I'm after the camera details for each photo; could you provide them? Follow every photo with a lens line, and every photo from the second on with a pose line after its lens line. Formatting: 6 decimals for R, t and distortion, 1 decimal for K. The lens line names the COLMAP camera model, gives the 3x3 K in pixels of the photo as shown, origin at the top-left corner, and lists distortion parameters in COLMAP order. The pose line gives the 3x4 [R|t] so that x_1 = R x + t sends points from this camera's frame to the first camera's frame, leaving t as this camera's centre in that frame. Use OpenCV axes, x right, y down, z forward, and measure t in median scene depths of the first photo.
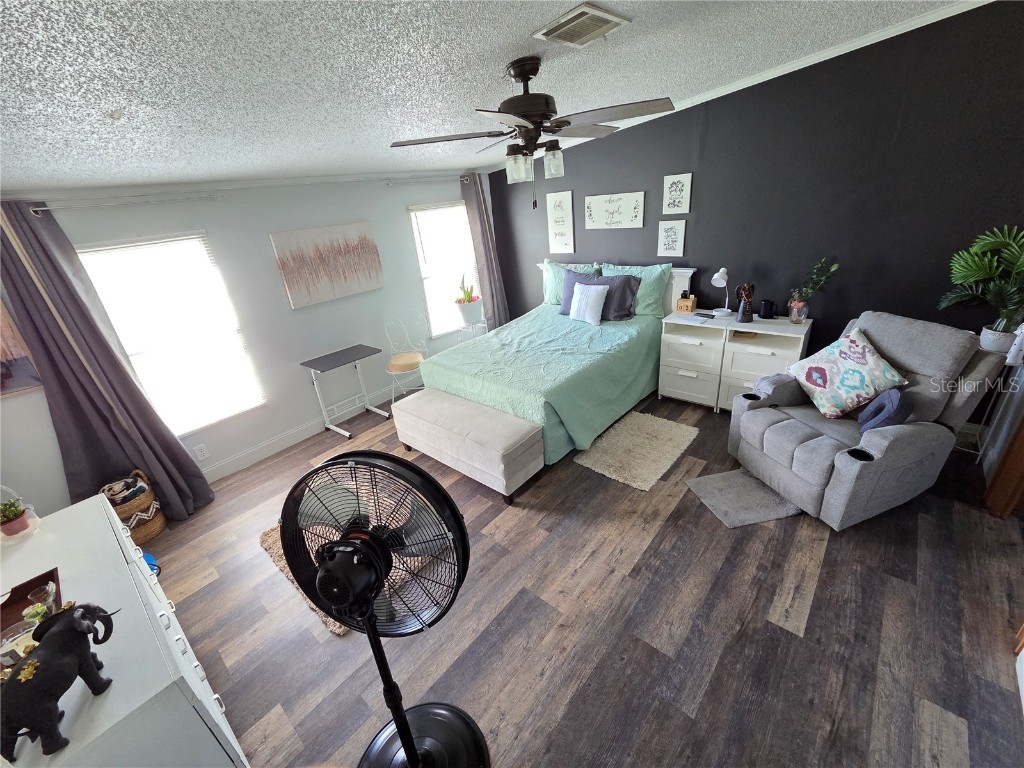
lens RADIAL K [[420.0, 0, 512.0], [0, 420.0, 384.0], [0, 0, 1]] dist [-0.000632, -0.000075]
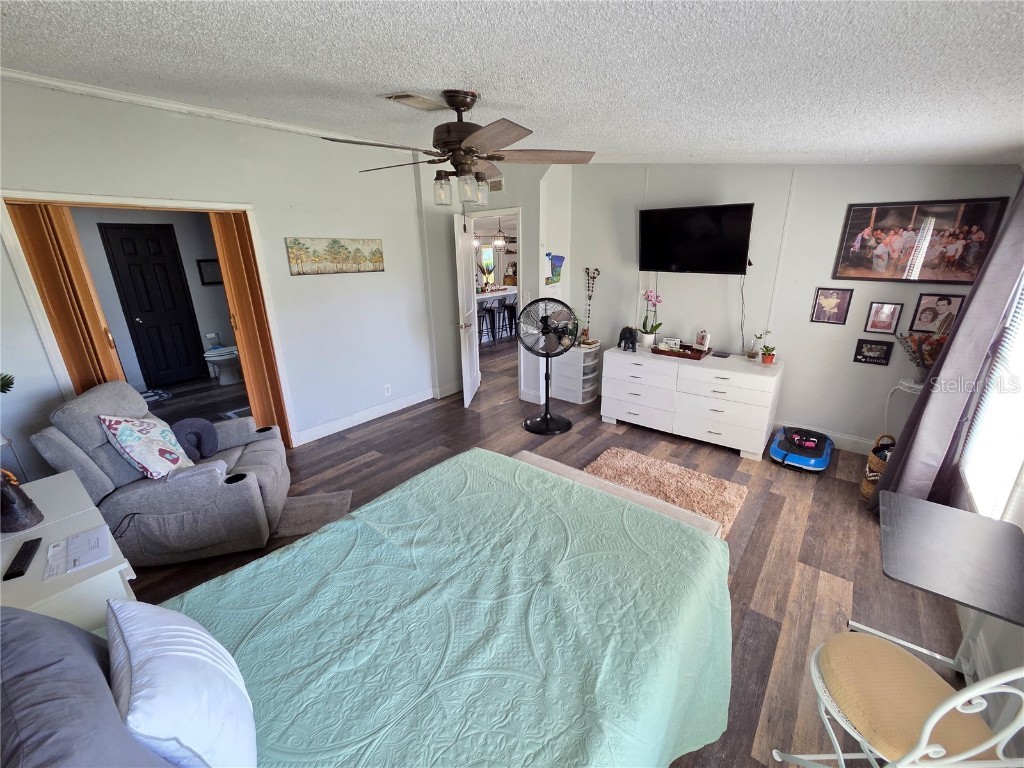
lens RADIAL K [[420.0, 0, 512.0], [0, 420.0, 384.0], [0, 0, 1]] dist [-0.000632, -0.000075]
pose [[-0.992916, 0.118740, 0.004388, -0.020831], [0.089808, 0.725781, 0.682039, -0.824434], [0.077800, 0.677601, -0.731303, 1.975827]]
